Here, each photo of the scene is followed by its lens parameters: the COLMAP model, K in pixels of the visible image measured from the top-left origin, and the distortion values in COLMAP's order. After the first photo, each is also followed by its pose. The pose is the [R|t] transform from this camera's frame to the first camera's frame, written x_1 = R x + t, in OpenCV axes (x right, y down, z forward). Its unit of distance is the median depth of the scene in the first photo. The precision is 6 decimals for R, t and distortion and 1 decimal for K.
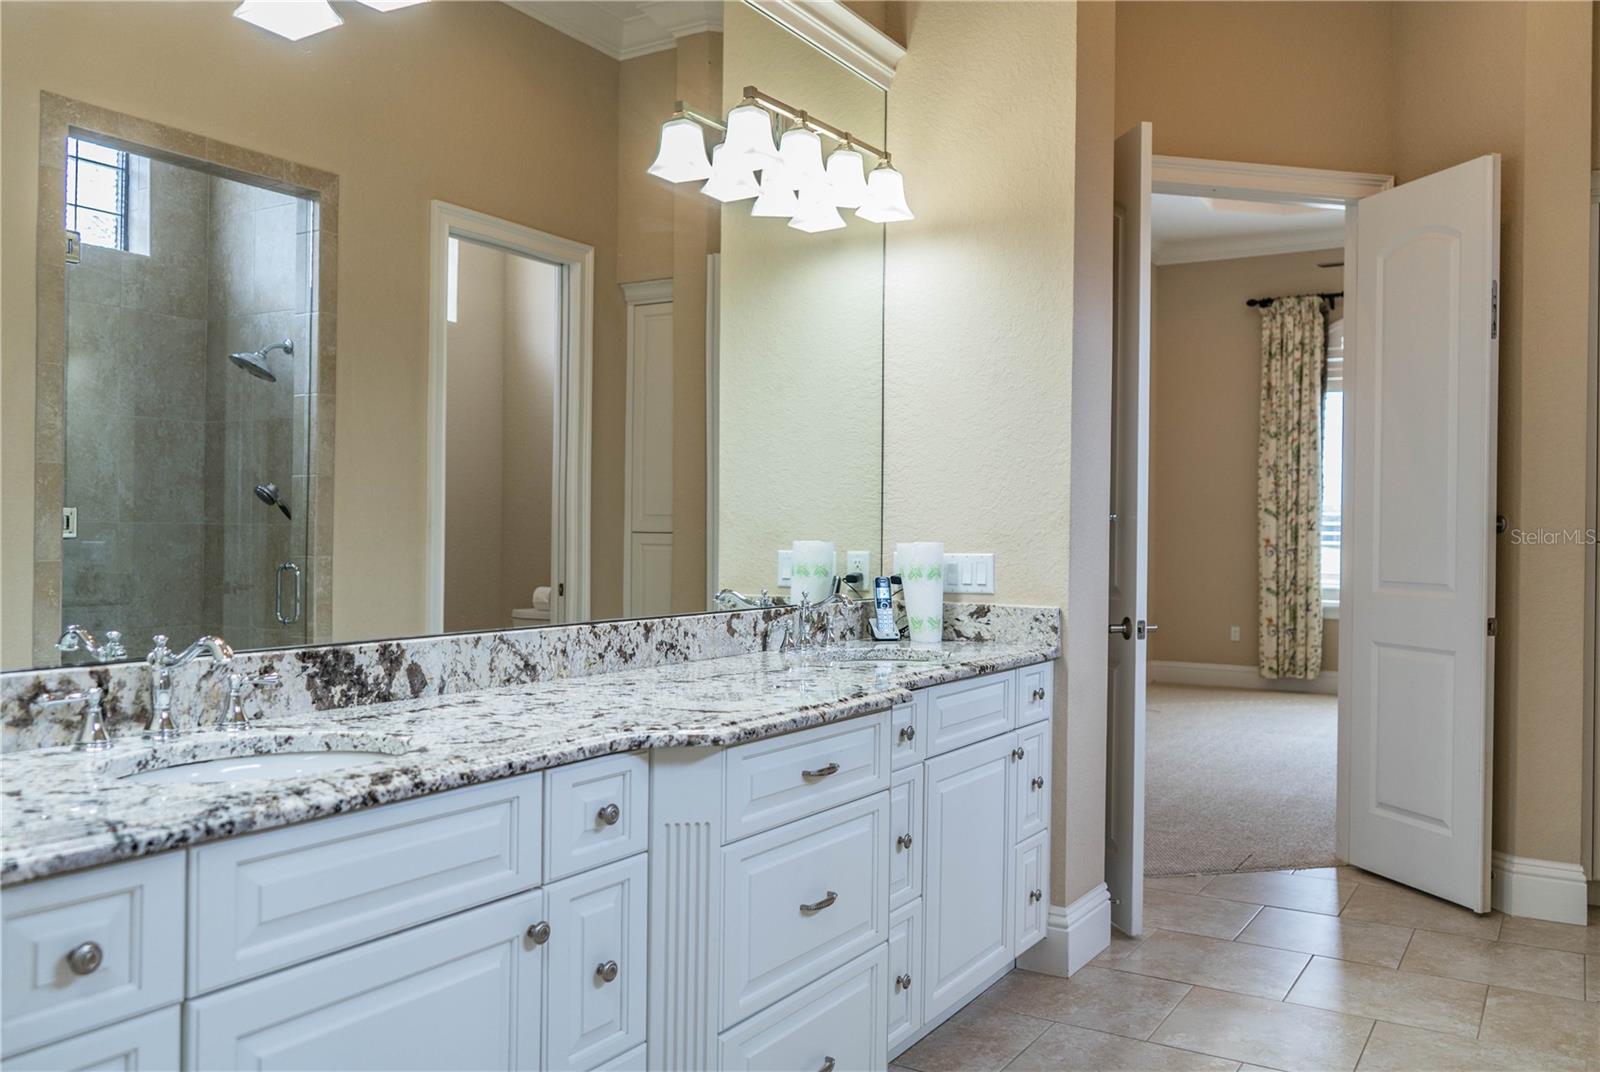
lens RADIAL K [[1278.1, 0, 784.6], [0, 1278.1, 536.8], [0, 0, 1]] dist [-0.015345, 0.008963]
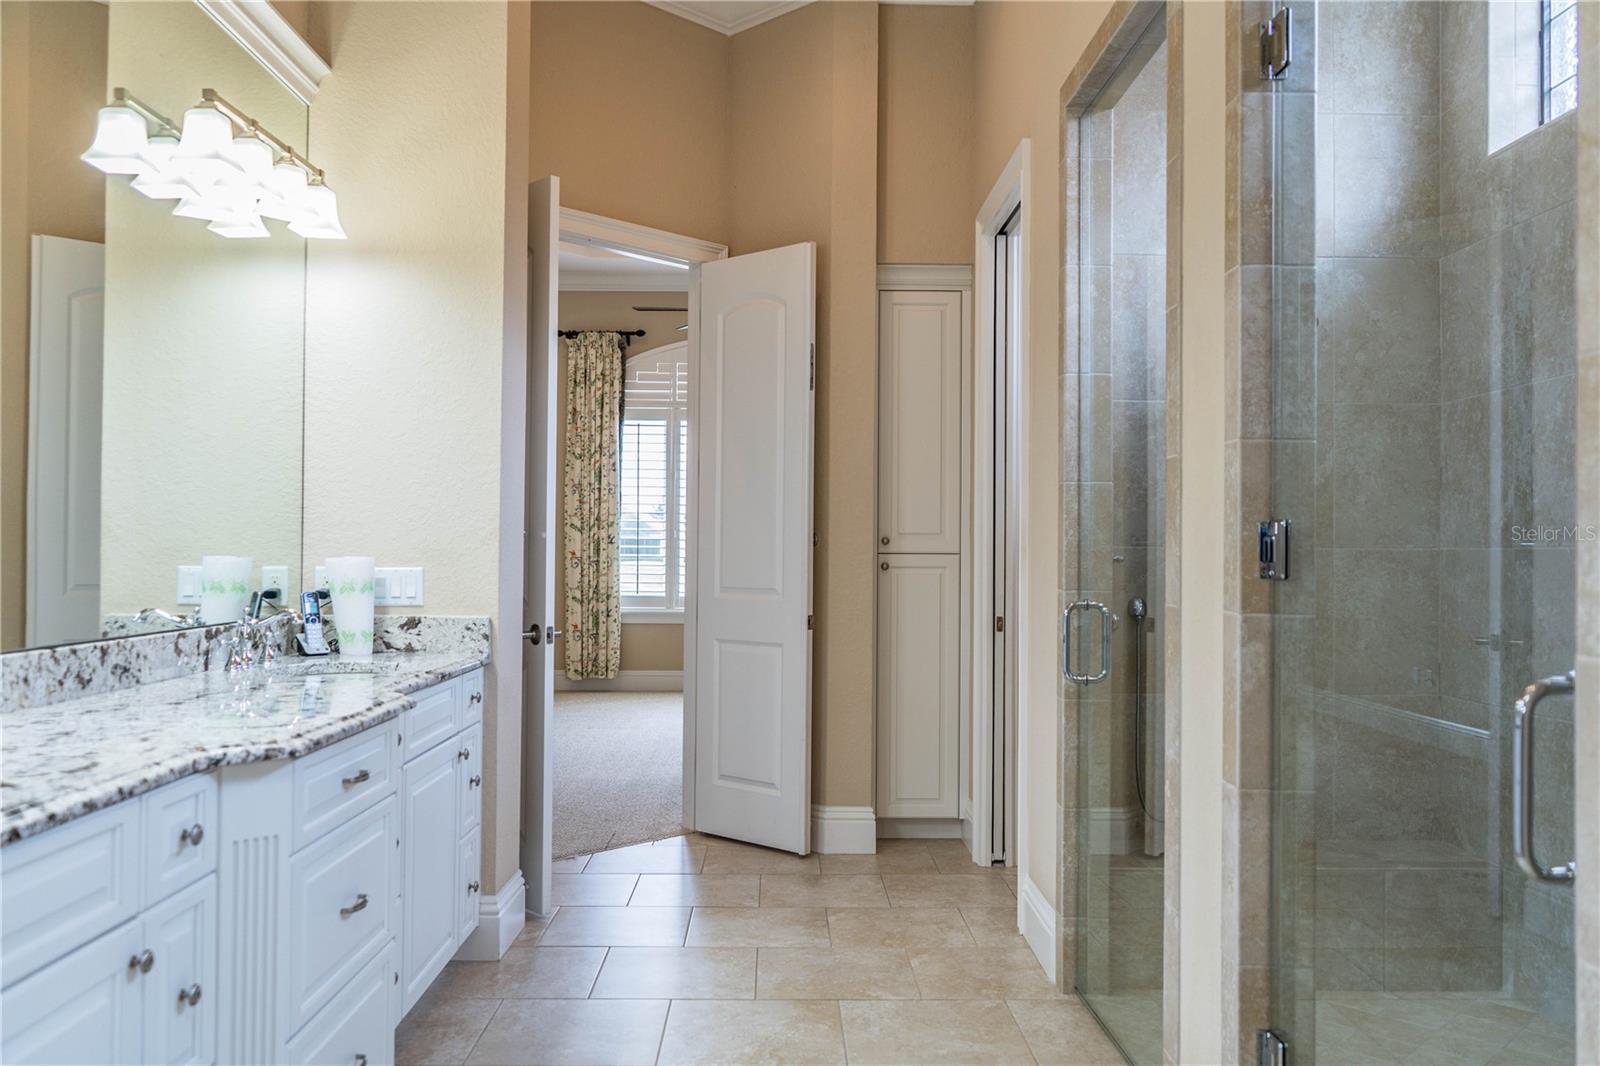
lens RADIAL K [[1278.1, 0, 785.5], [0, 1278.1, 534.0], [0, 0, 1]] dist [-0.015345, 0.008963]
pose [[0.843122, 0.003813, 0.537708, -0.134197], [0.002738, 0.999931, -0.011384, -0.001343], [-0.537715, 0.011070, 0.843054, -0.037026]]
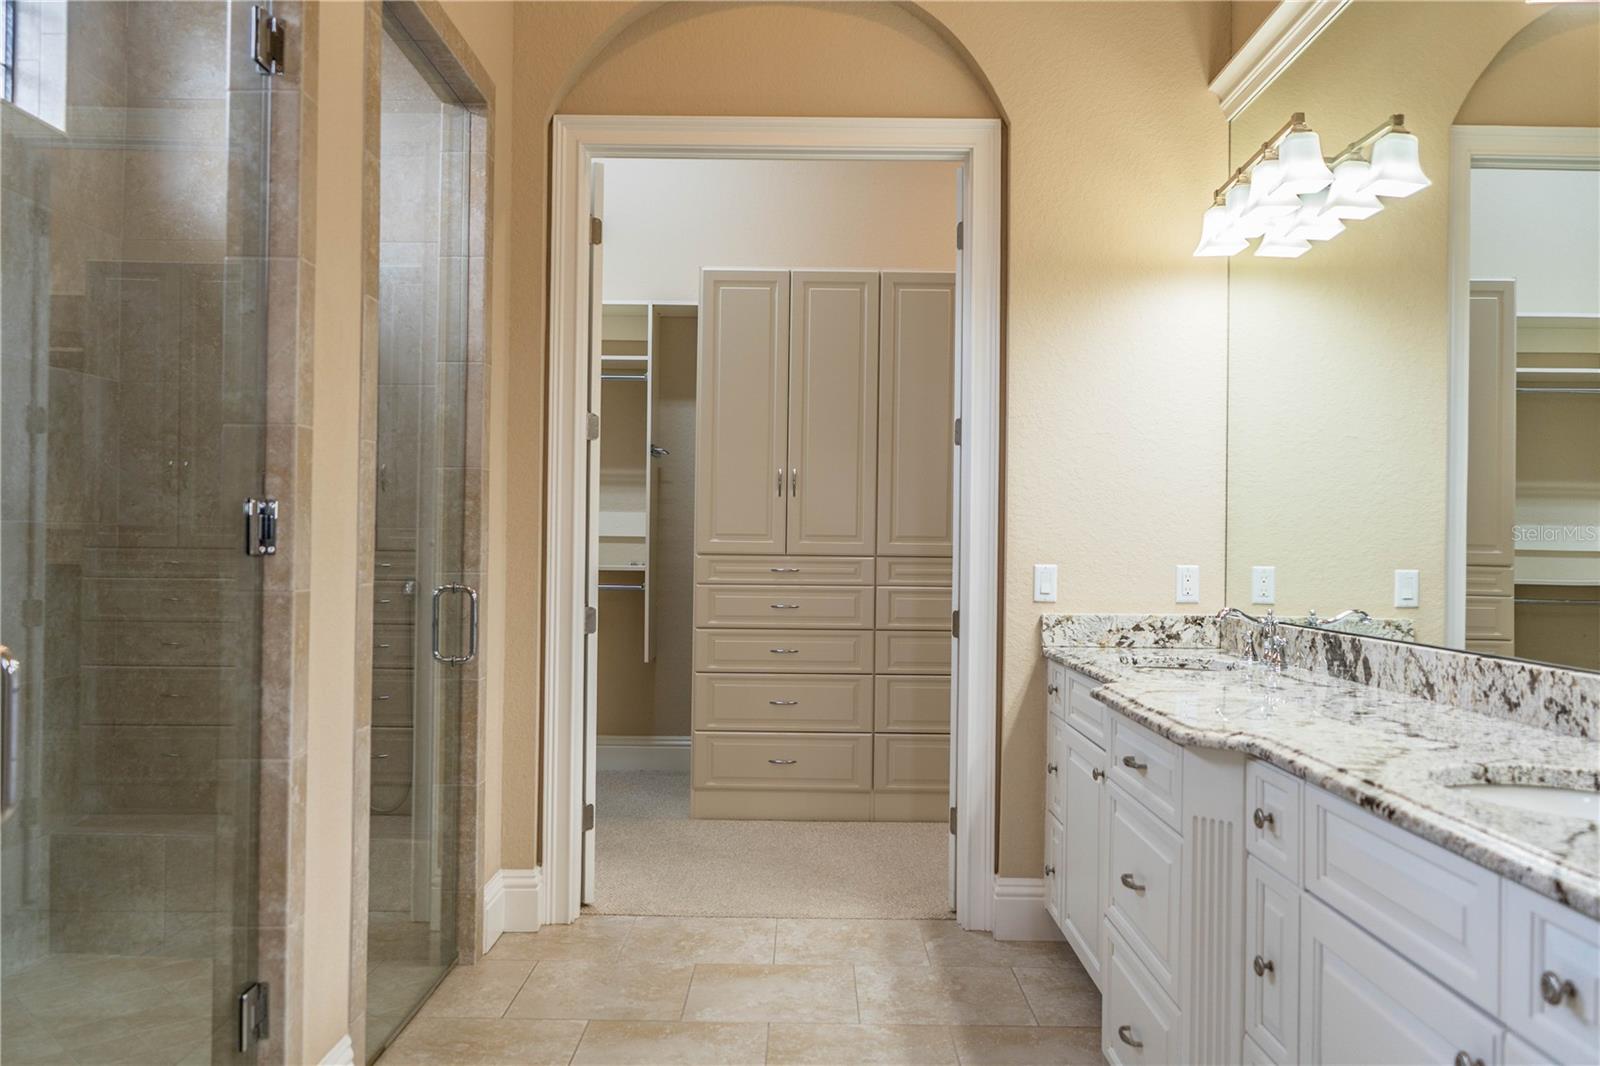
lens RADIAL K [[1278.1, 0, 796.7], [0, 1278.1, 535.2], [0, 0, 1]] dist [-0.015345, 0.008963]
pose [[-0.847794, -0.019789, -0.529957, 0.501015], [-0.017091, 0.999804, -0.009992, -0.000350], [0.530050, 0.000586, -0.847966, 1.020635]]
